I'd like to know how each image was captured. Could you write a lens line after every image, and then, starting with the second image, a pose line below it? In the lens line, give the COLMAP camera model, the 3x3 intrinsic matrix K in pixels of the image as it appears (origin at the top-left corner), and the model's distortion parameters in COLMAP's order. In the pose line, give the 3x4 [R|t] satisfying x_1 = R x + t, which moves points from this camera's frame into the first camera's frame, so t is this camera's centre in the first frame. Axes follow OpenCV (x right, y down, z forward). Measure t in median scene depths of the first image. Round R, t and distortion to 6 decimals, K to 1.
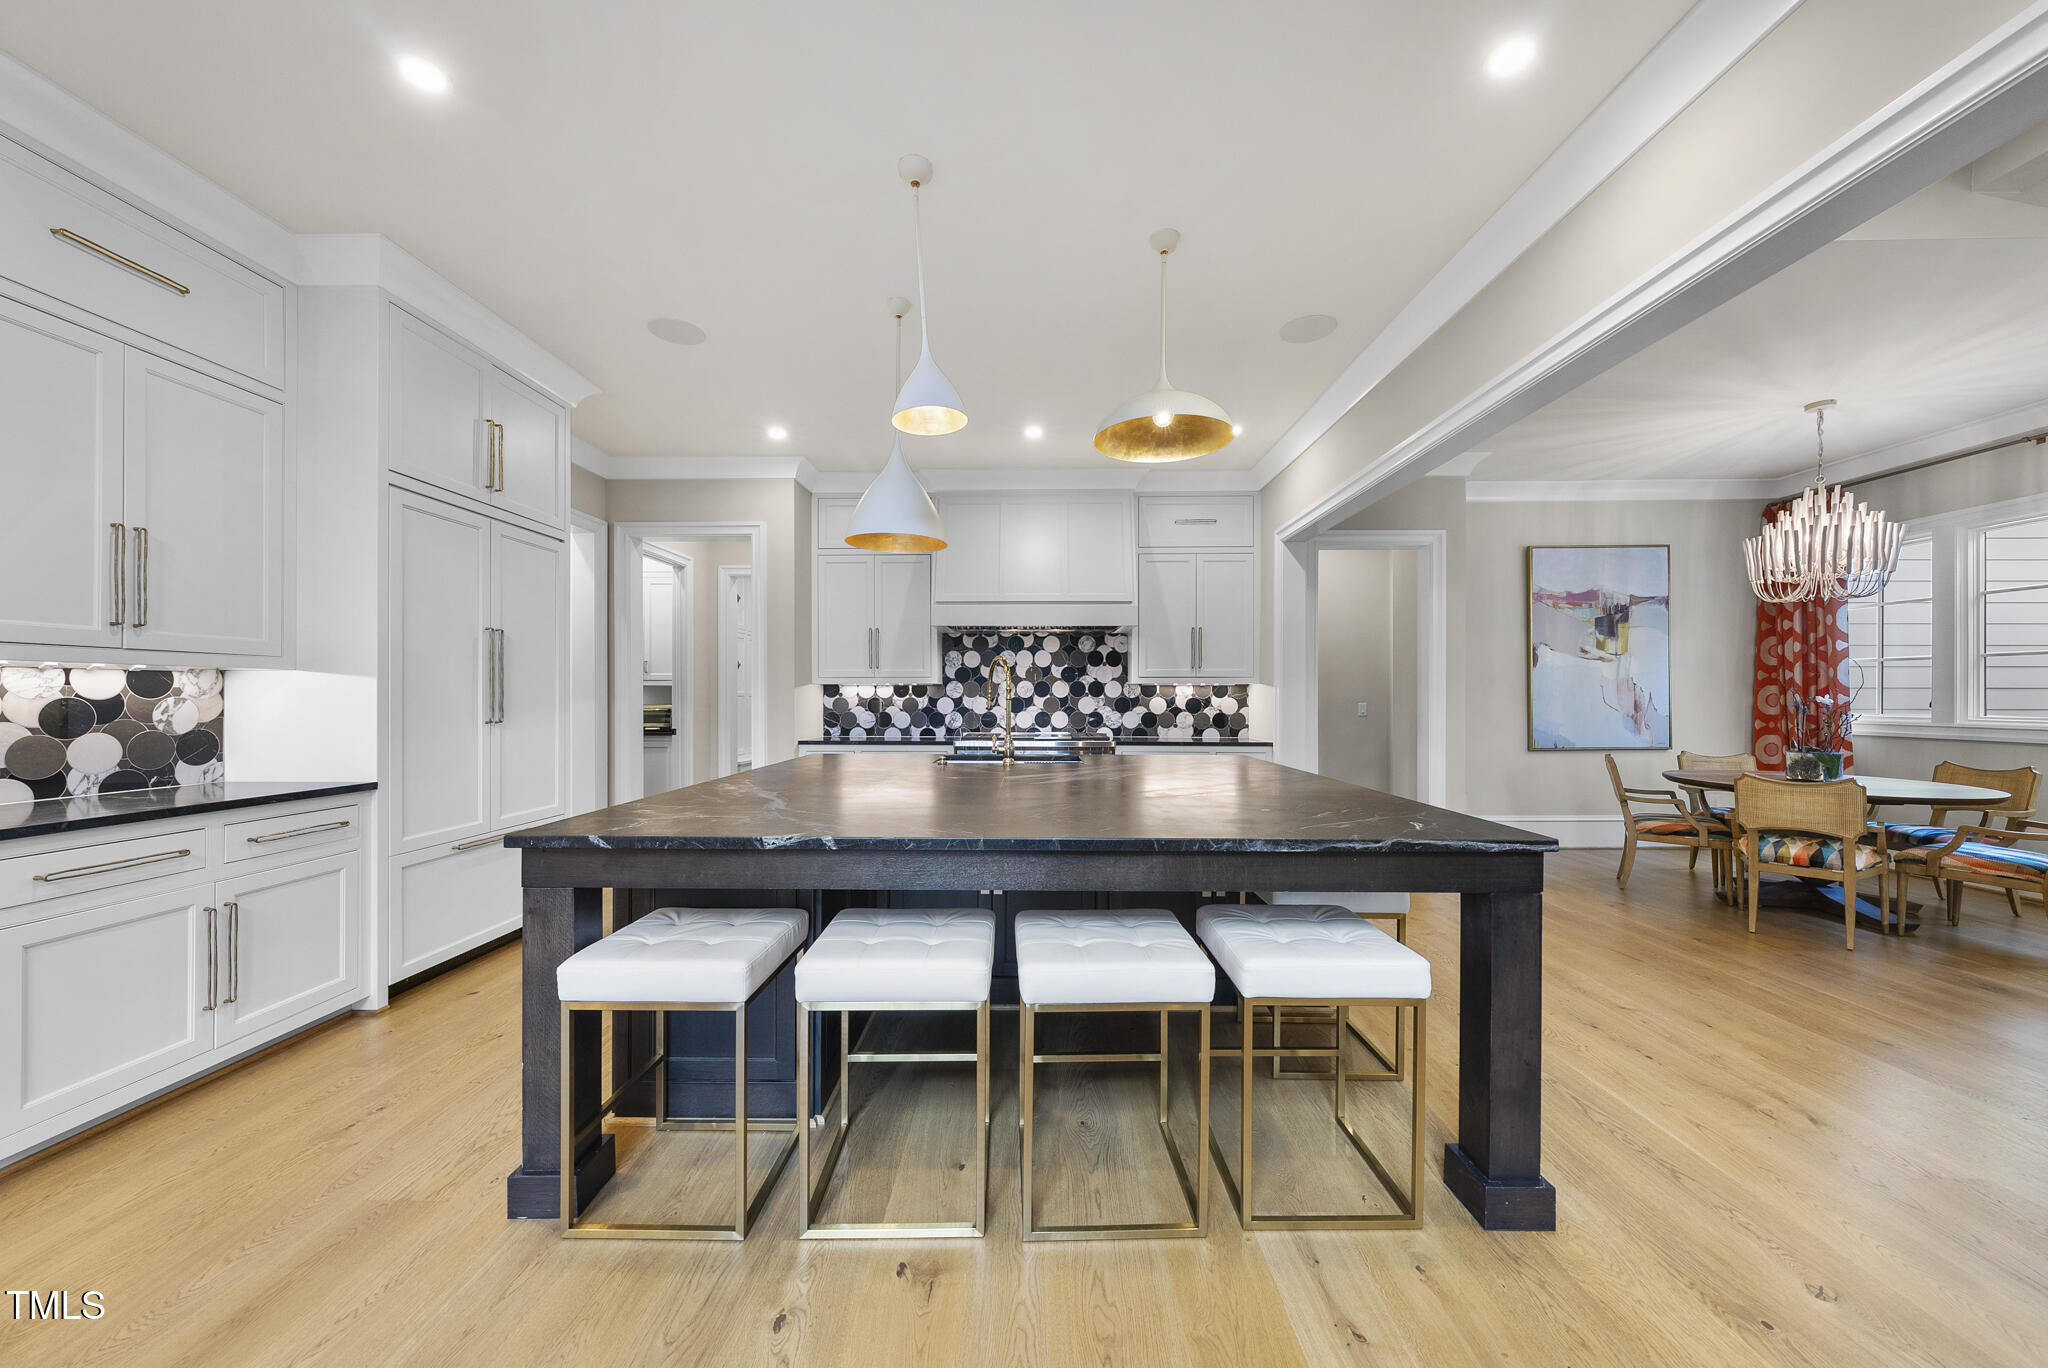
lens RADIAL K [[699.2, 0, 1025.6], [0, 699.2, 693.2], [0, 0, 1]] dist [-0.001443, 0.000017]
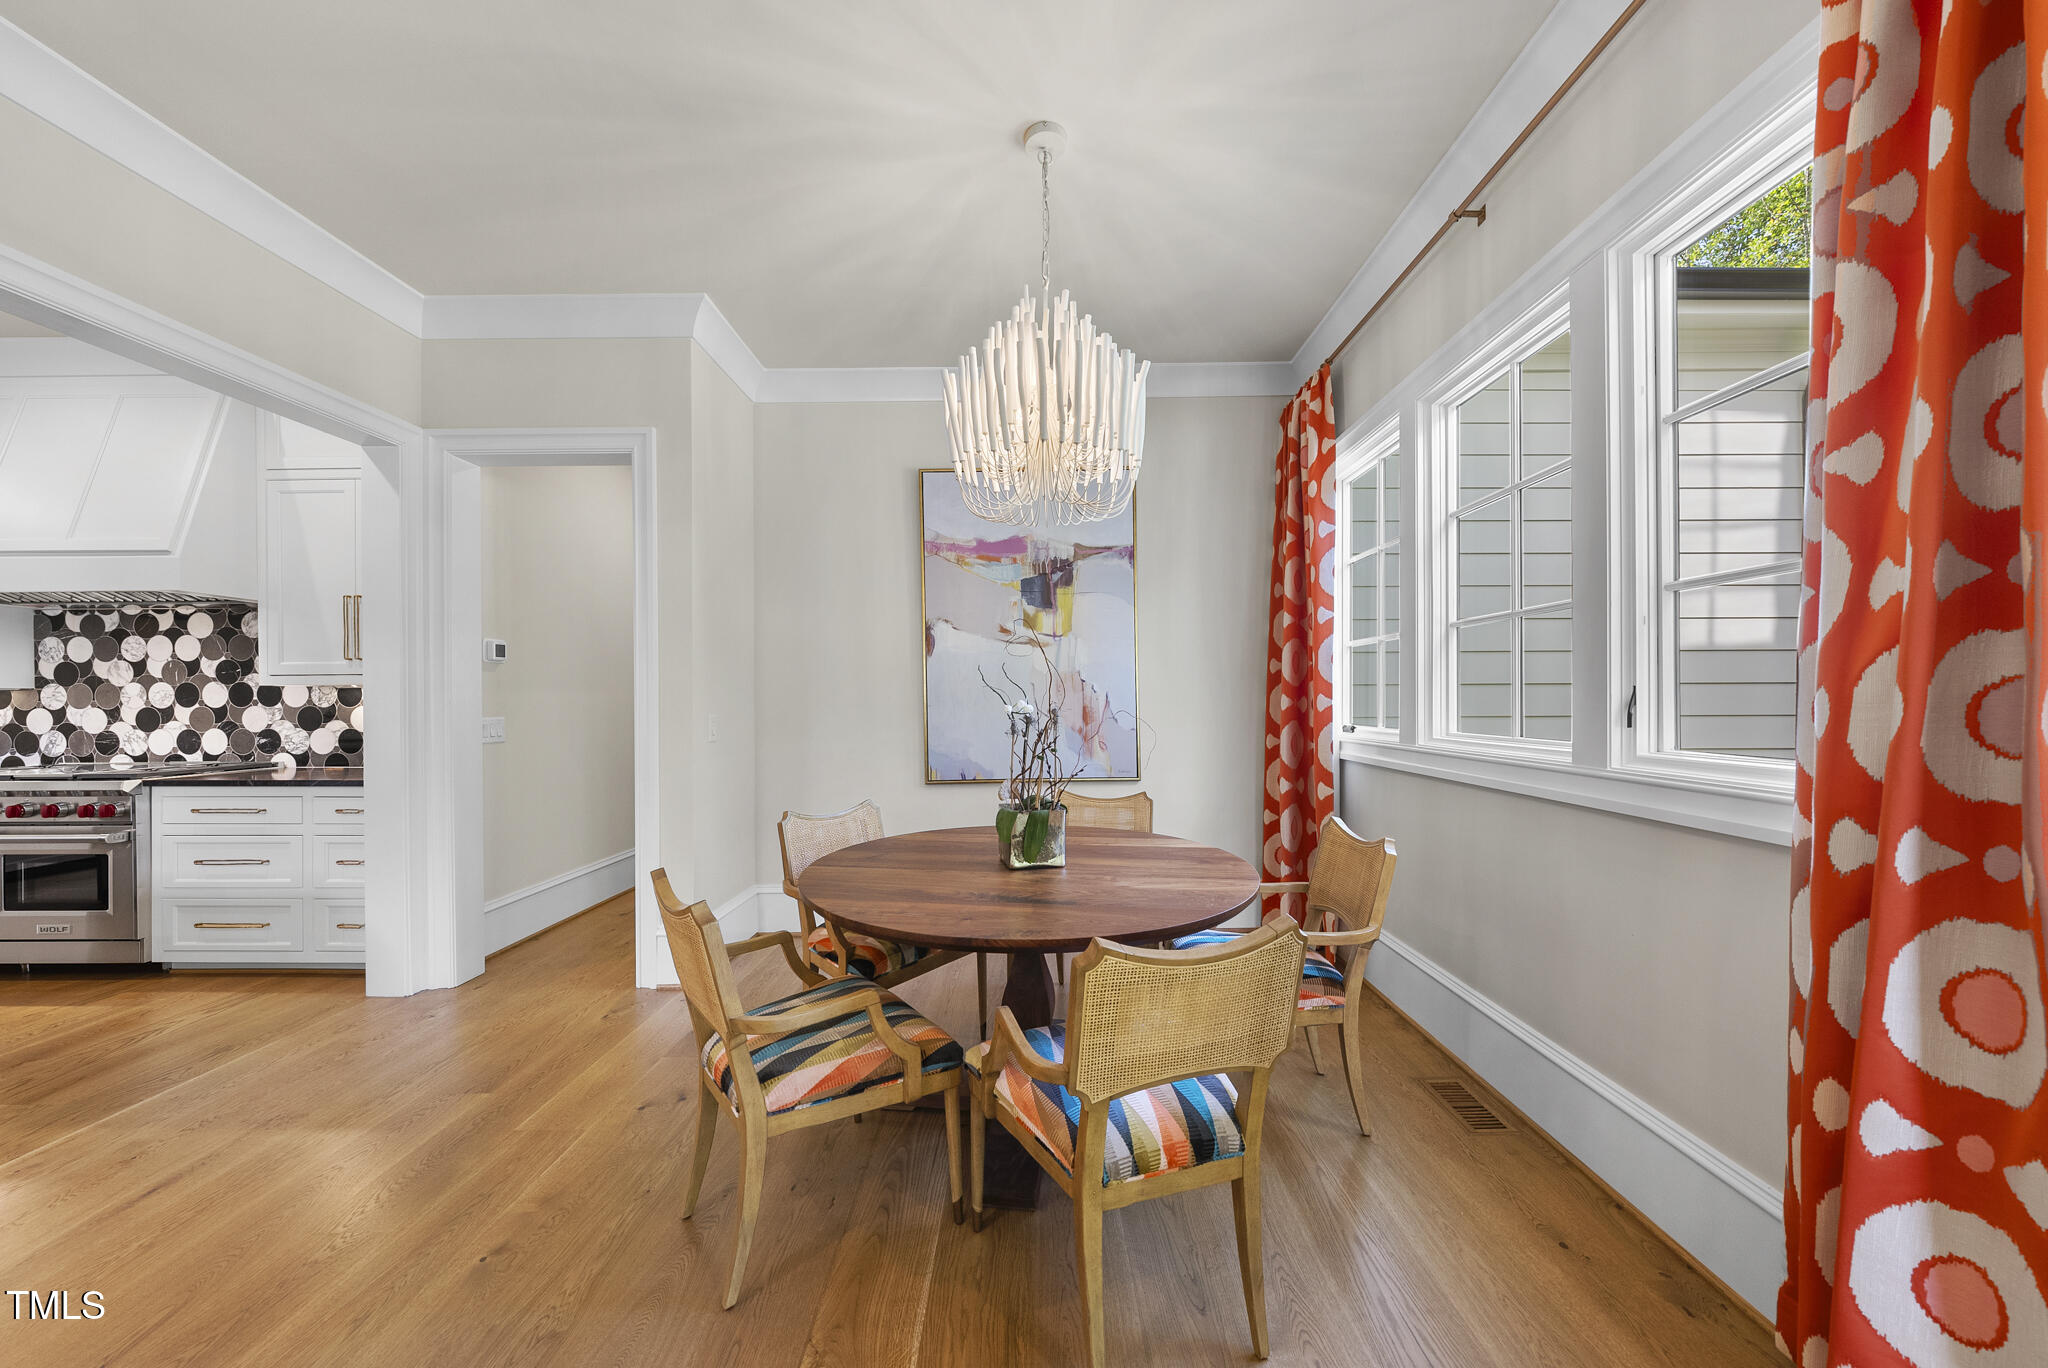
lens RADIAL K [[705.6, 0, 1036.7], [0, 705.6, 699.7], [0, 0, 1]] dist [-0.000339, 0.000137]
pose [[0.999894, -0.007266, 0.012609, 0.805269], [0.007210, 0.999964, 0.004470, 0.001447], [-0.012641, -0.004379, 0.999911, 0.336122]]
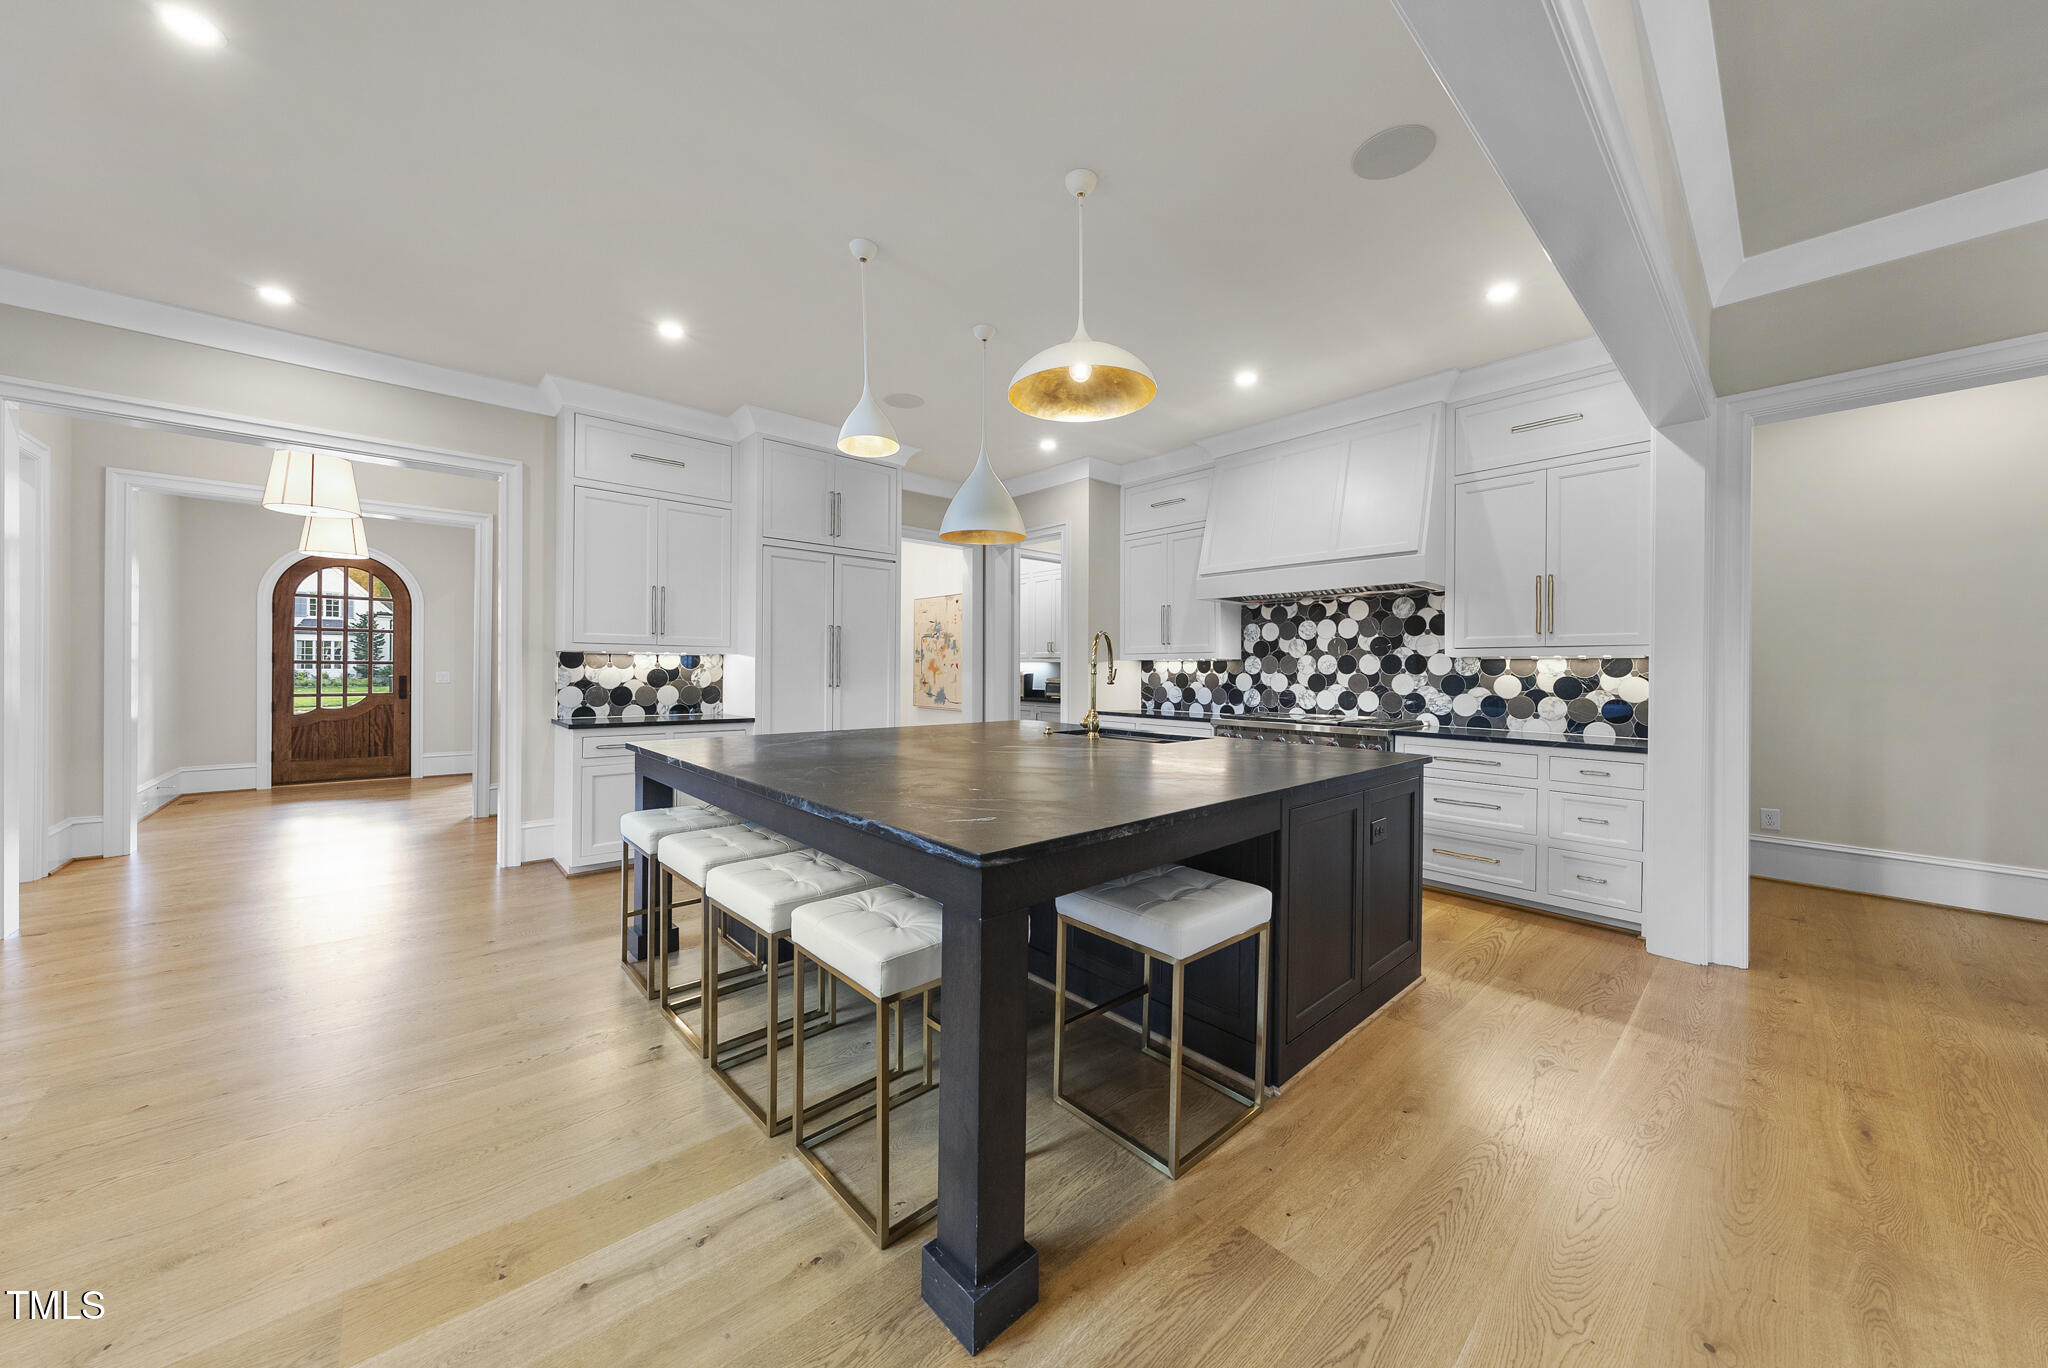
lens RADIAL K [[703.6, 0, 1029.6], [0, 703.6, 670.2], [0, 0, 1]] dist [-0.000489, 0.000028]
pose [[0.683402, 0.003889, -0.730032, 0.381933], [-0.004081, 0.999991, 0.001506, 0.001474], [0.730031, 0.001950, 0.683411, 0.141814]]
